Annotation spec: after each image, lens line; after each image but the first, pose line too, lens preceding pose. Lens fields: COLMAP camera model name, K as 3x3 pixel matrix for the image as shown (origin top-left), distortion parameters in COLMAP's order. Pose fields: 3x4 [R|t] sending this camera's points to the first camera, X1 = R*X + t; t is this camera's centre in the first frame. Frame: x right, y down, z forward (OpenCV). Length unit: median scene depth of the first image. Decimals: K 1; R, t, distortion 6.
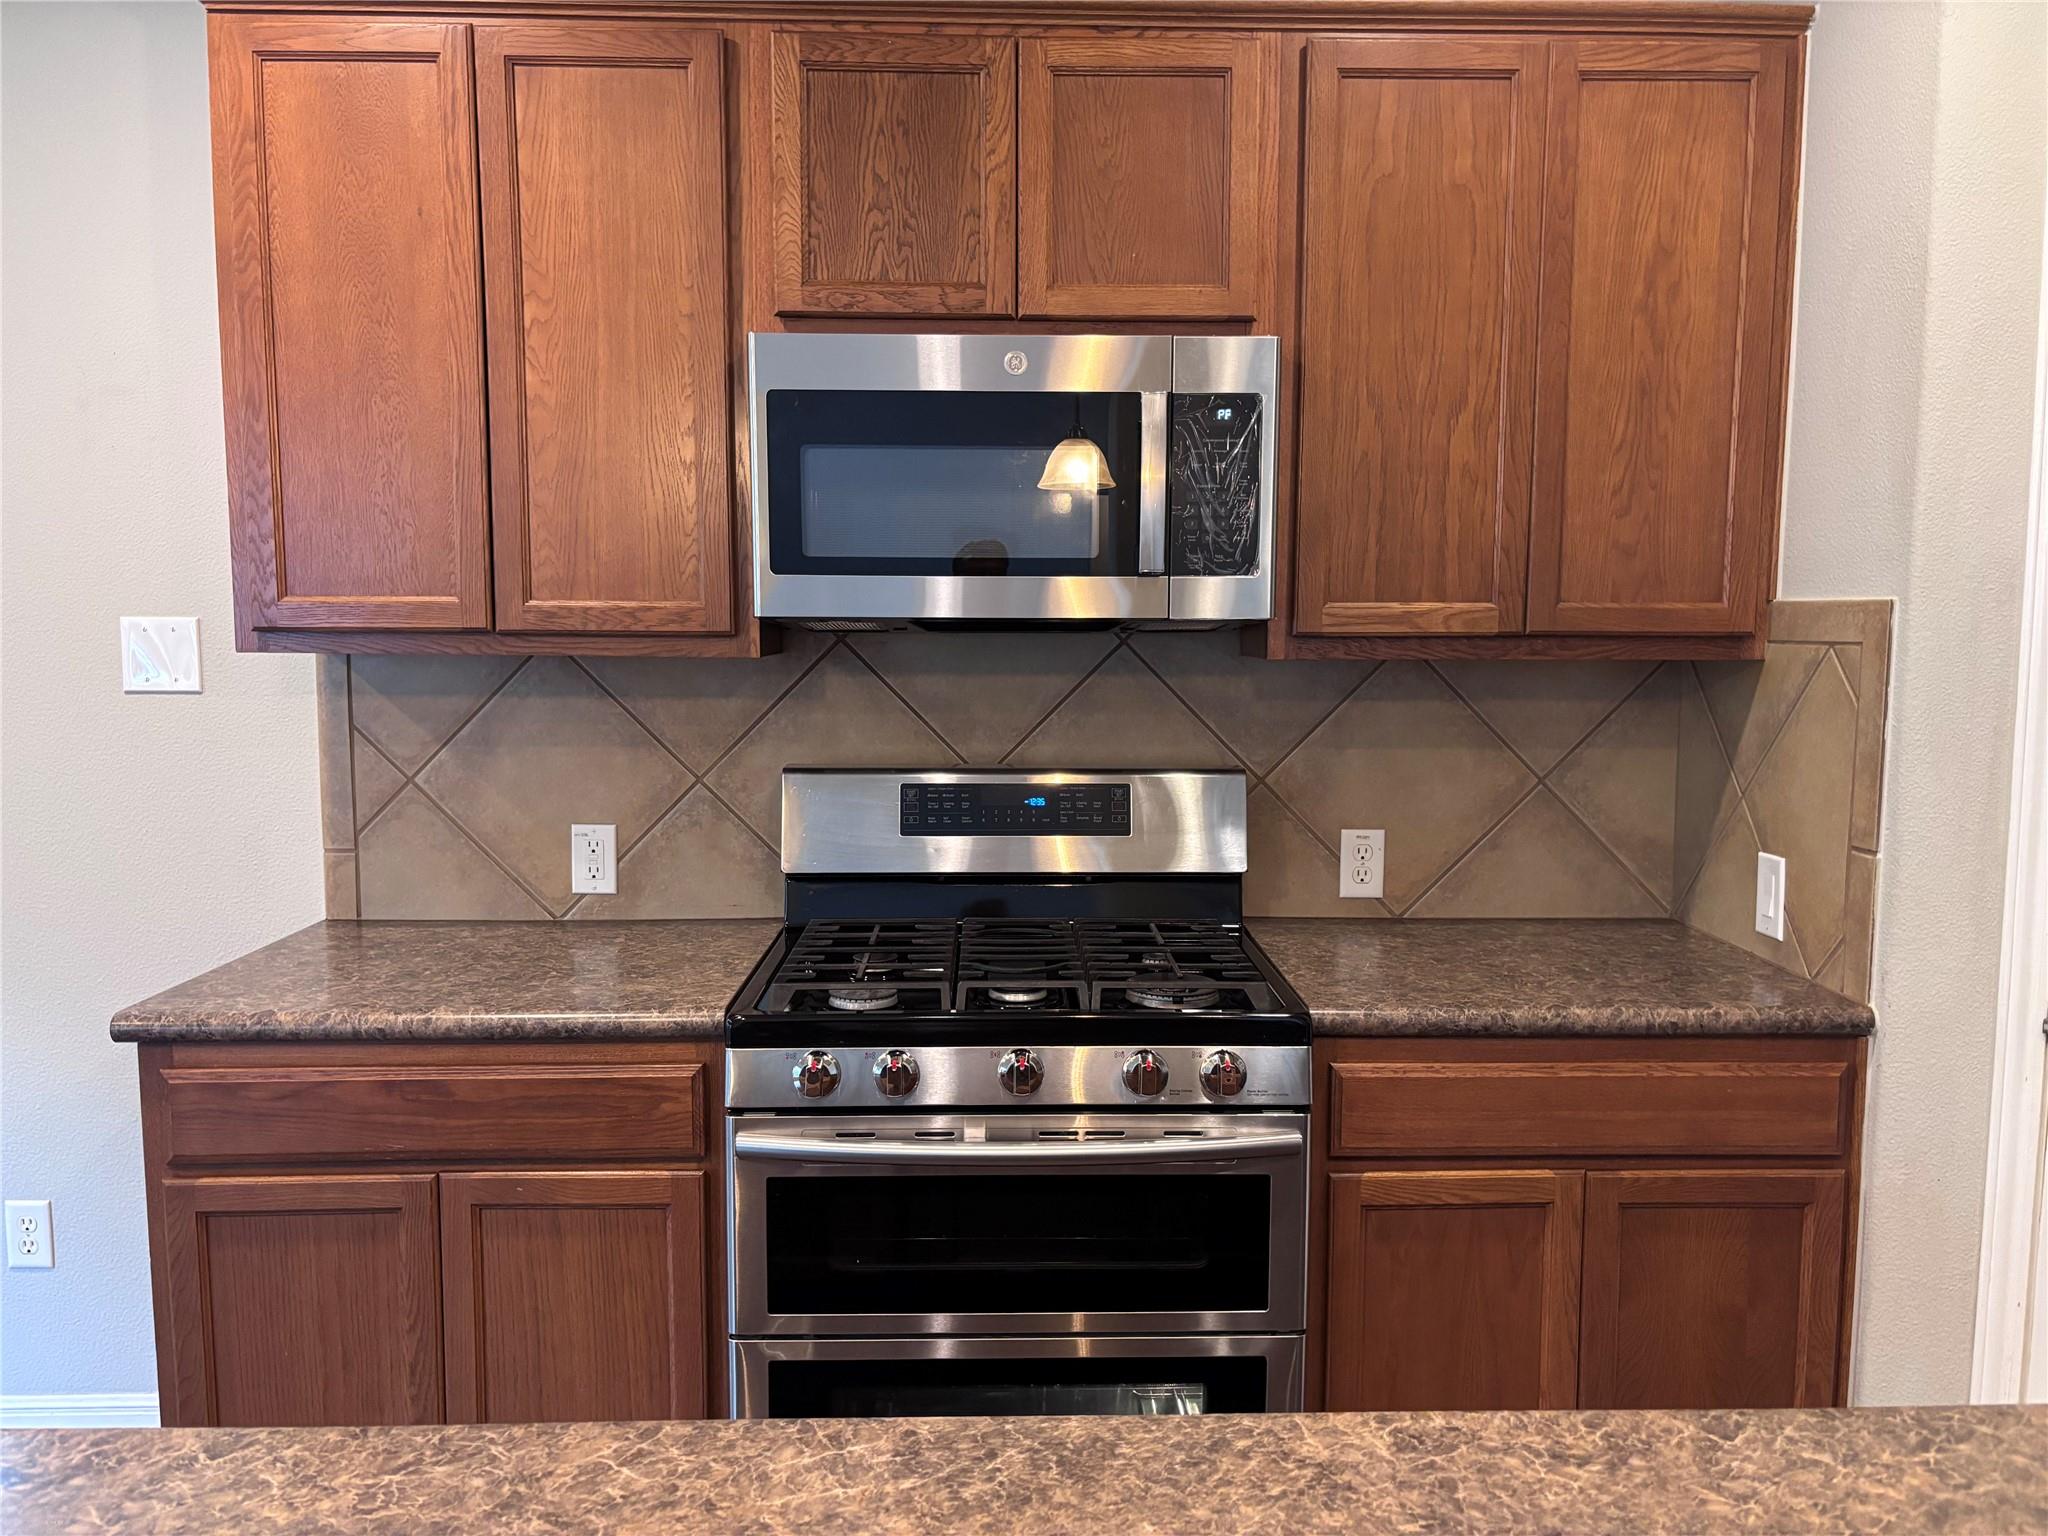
lens RADIAL K [[1553.4, 0, 1048.2], [0, 1553.4, 775.5], [0, 0, 1]] dist [0.043058, -0.027909]
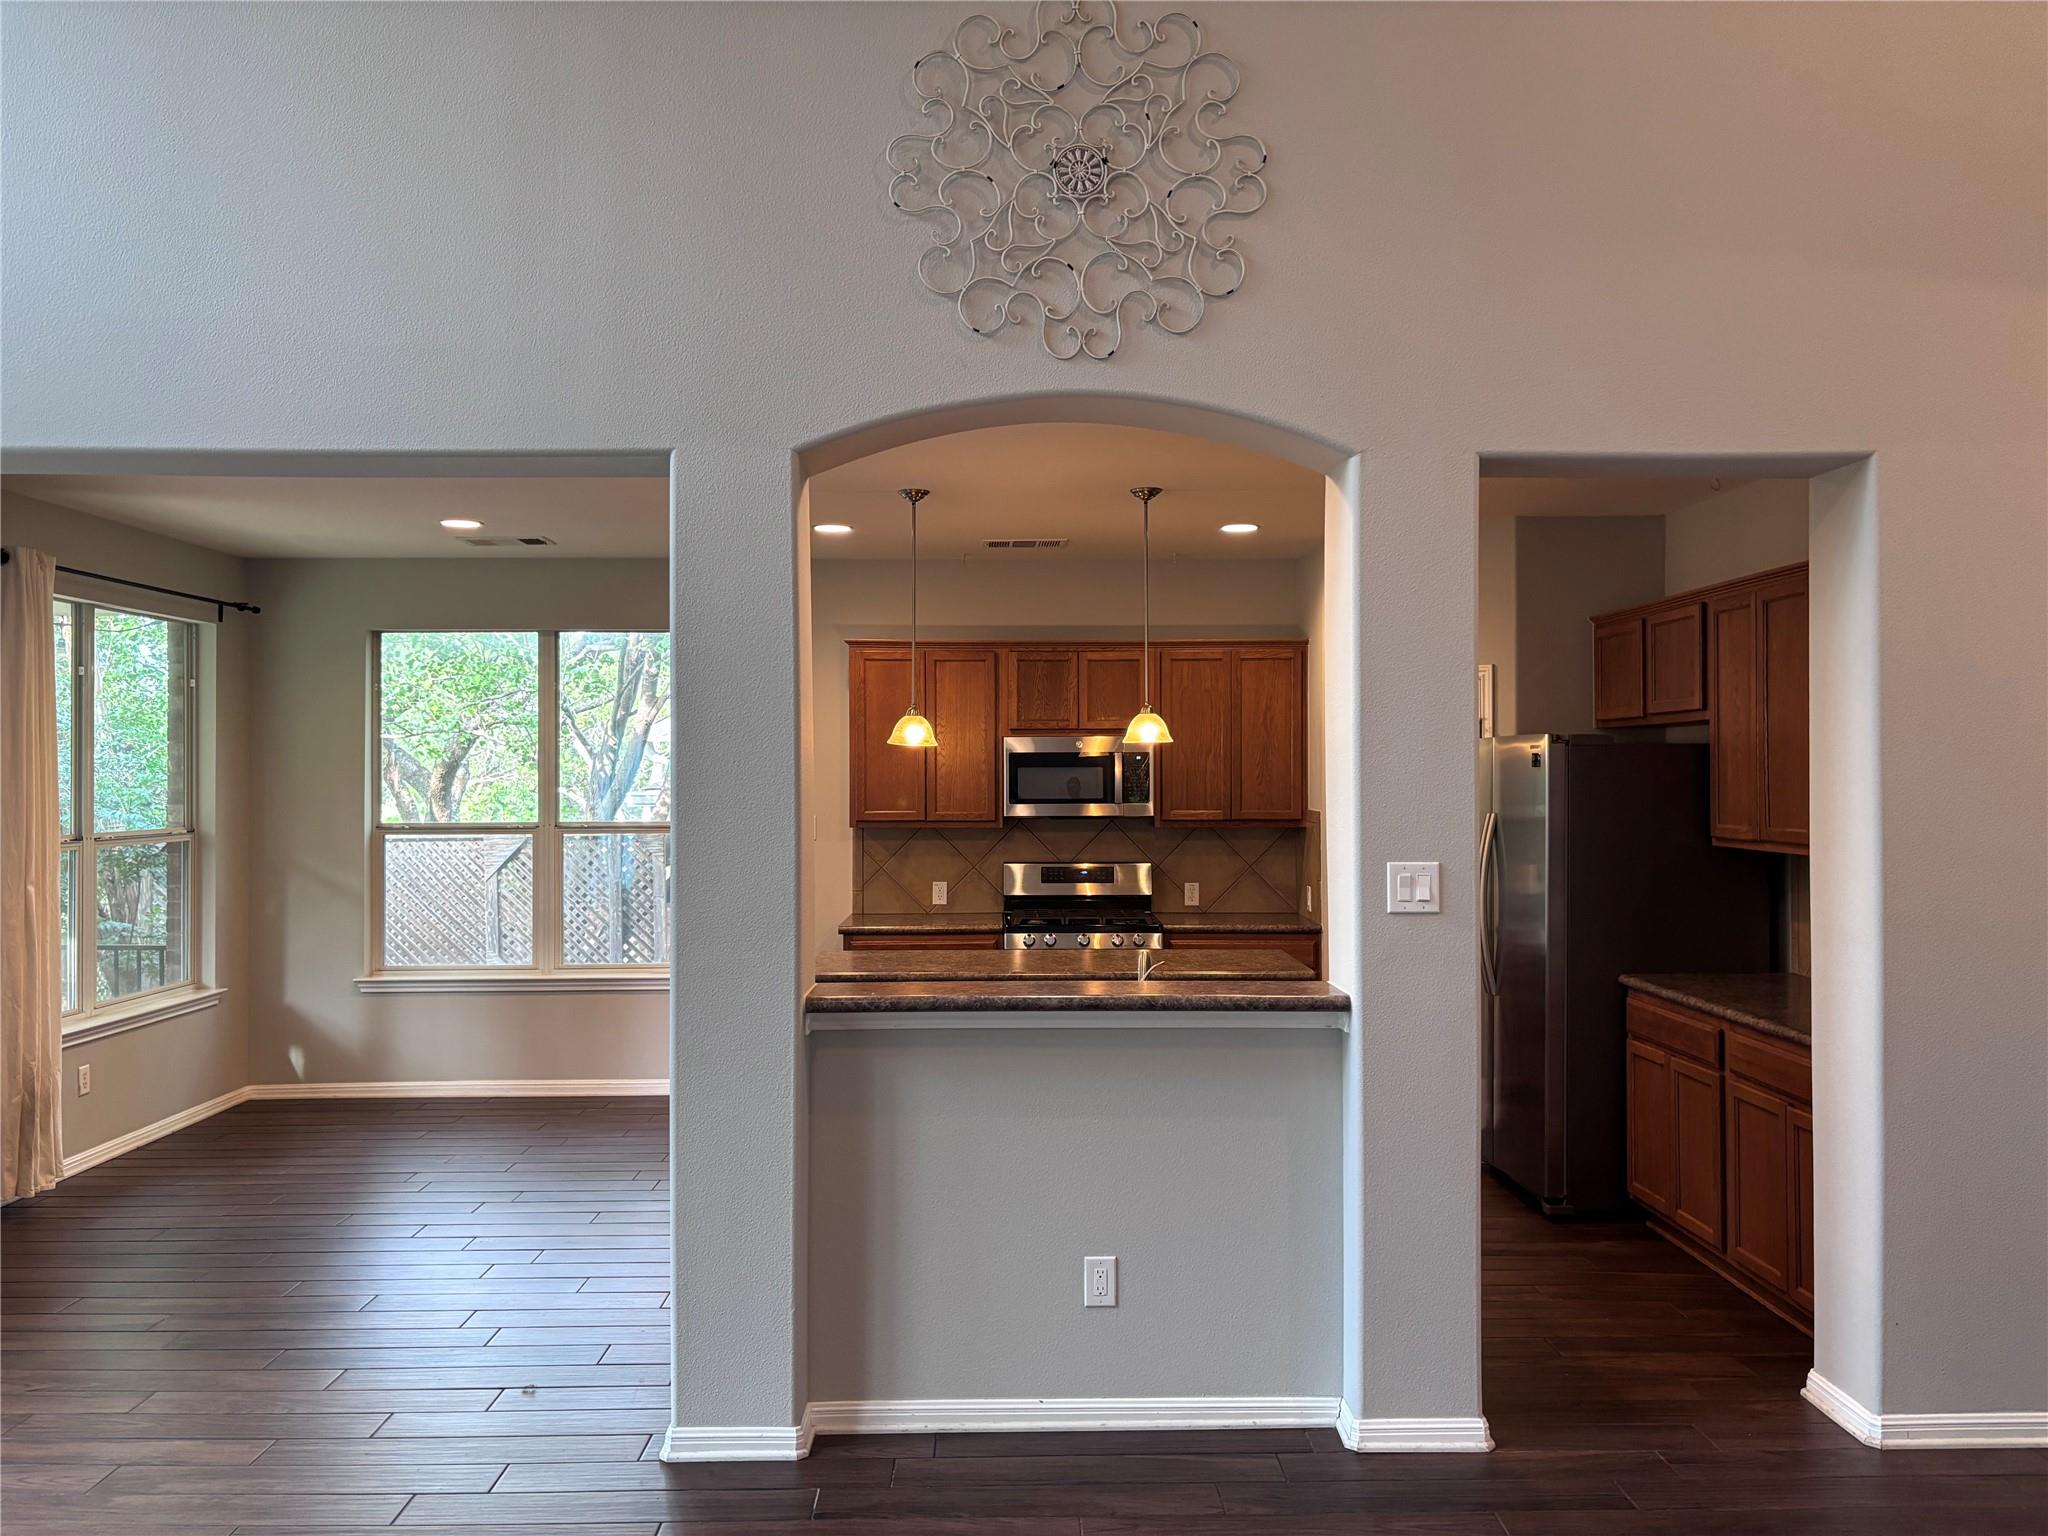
lens RADIAL K [[1553.4, 0, 1018.0], [0, 1553.4, 770.5], [0, 0, 1]] dist [0.043058, -0.027909]
pose [[0.999759, -0.006537, -0.020972, -0.081592], [0.004442, 0.995136, -0.098414, 0.131838], [0.021514, 0.098297, 0.994925, -2.368692]]
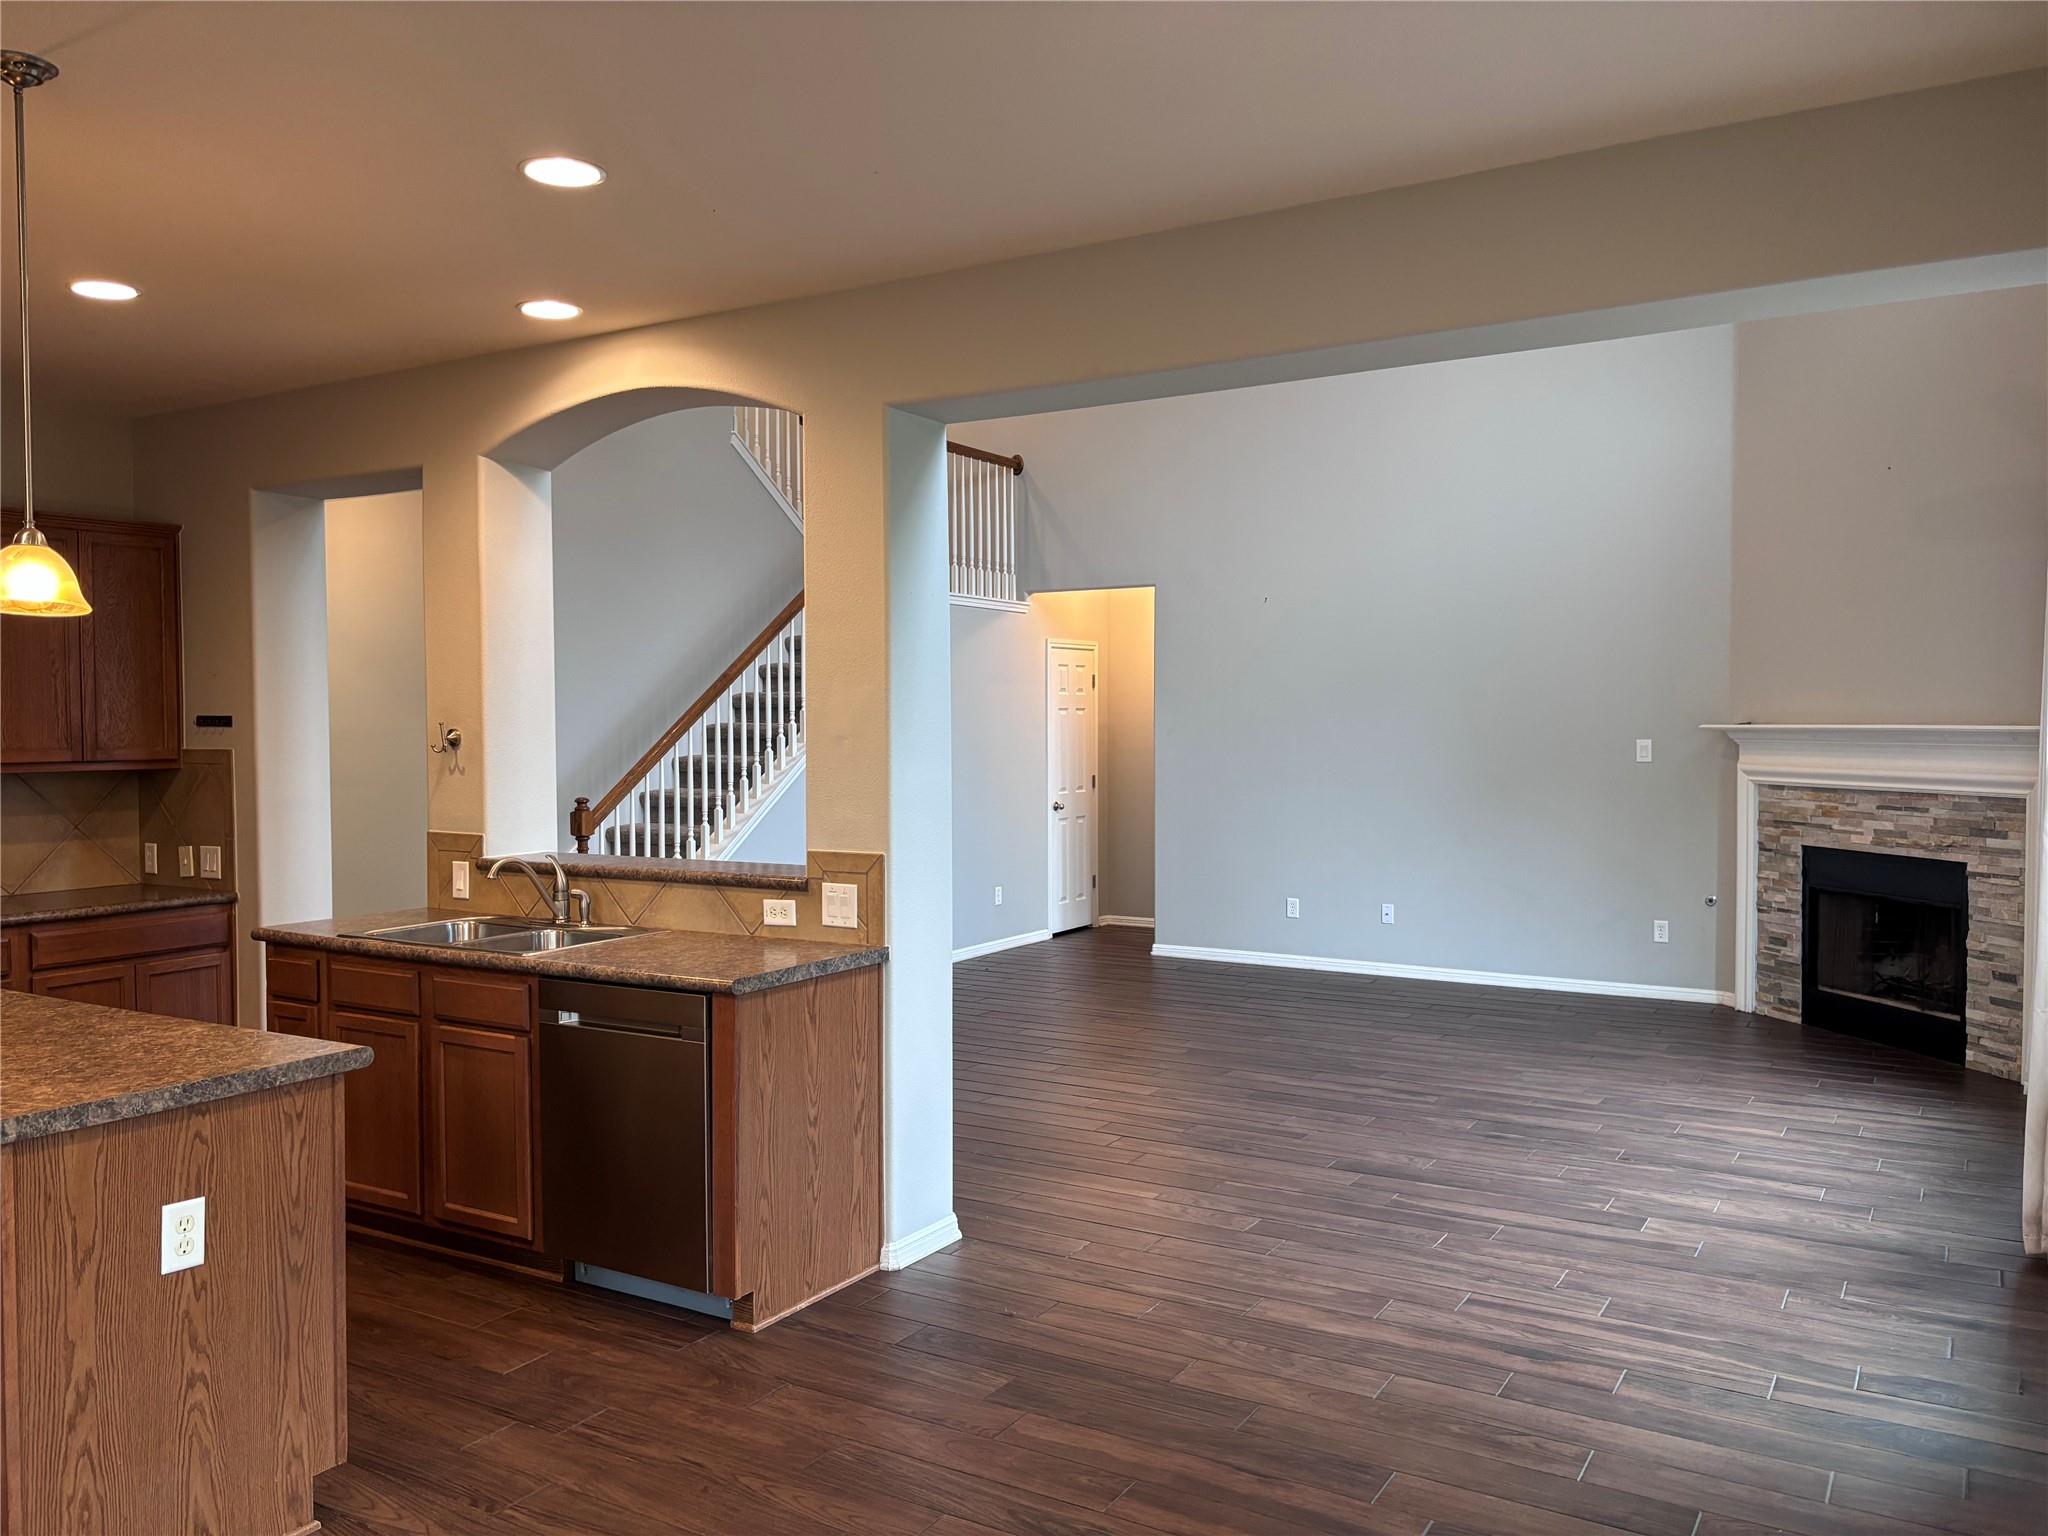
lens RADIAL K [[1553.4, 0, 1025.9], [0, 1553.4, 751.8], [0, 0, 1]] dist [0.043058, -0.027909]
pose [[-0.834312, -0.011838, 0.551166, -1.672707], [0.054381, 0.993126, 0.103649, -0.147141], [-0.548604, 0.116448, -0.827933, 0.881627]]
